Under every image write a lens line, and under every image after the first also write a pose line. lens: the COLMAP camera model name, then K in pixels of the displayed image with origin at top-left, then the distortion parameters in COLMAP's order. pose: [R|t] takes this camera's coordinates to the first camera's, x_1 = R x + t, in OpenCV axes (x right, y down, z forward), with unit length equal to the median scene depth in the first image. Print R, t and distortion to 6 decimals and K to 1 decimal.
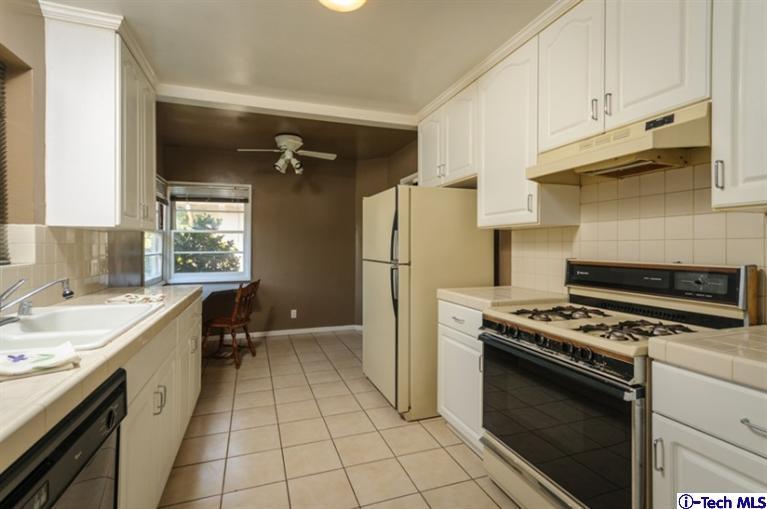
lens RADIAL K [[371.9, 0, 391.6], [0, 371.9, 244.4], [0, 0, 1]] dist [0.006008, 0.001901]
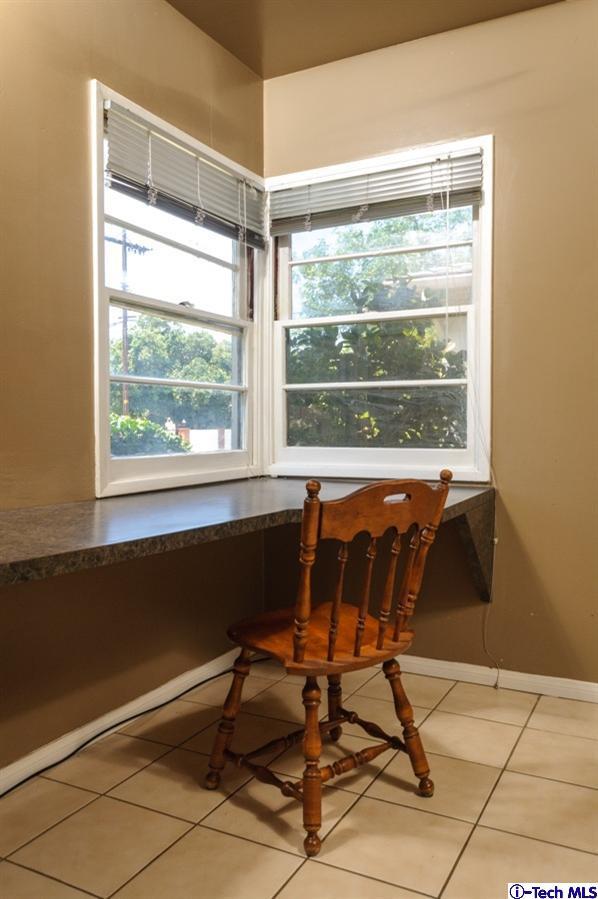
lens RADIAL K [[737.2, 0, 297.1], [0, 737.2, 449.0], [0, 0, 1]] dist [-0.042780, -0.001862]
pose [[0.672742, 0.028365, -0.739333, -0.128731], [0.002159, 0.999185, 0.040299, 0.094314], [0.739874, -0.028707, 0.672133, 0.992130]]
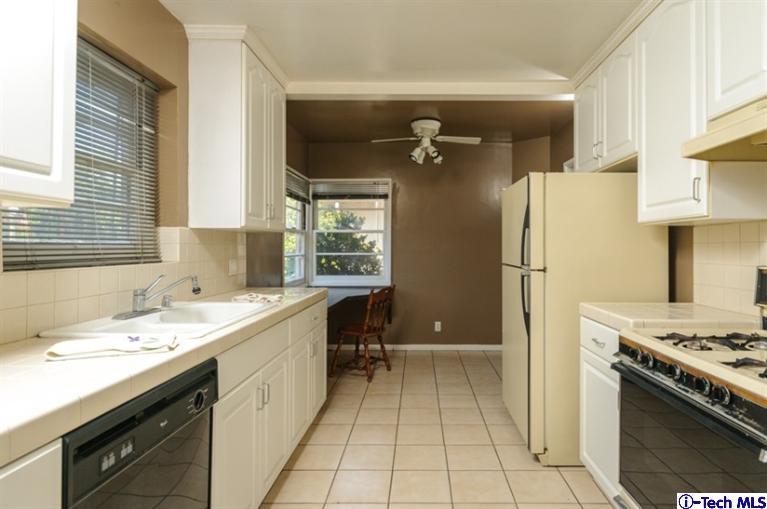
lens RADIAL K [[464.5, 0, 423.1], [0, 464.5, 244.0], [0, 0, 1]] dist [0.001076, 0.000118]
pose [[0.939429, 0.000755, -0.342743, 0.140286], [-0.002026, 0.999992, -0.003350, 0.000420], [0.342738, 0.003842, 0.939423, -0.031155]]
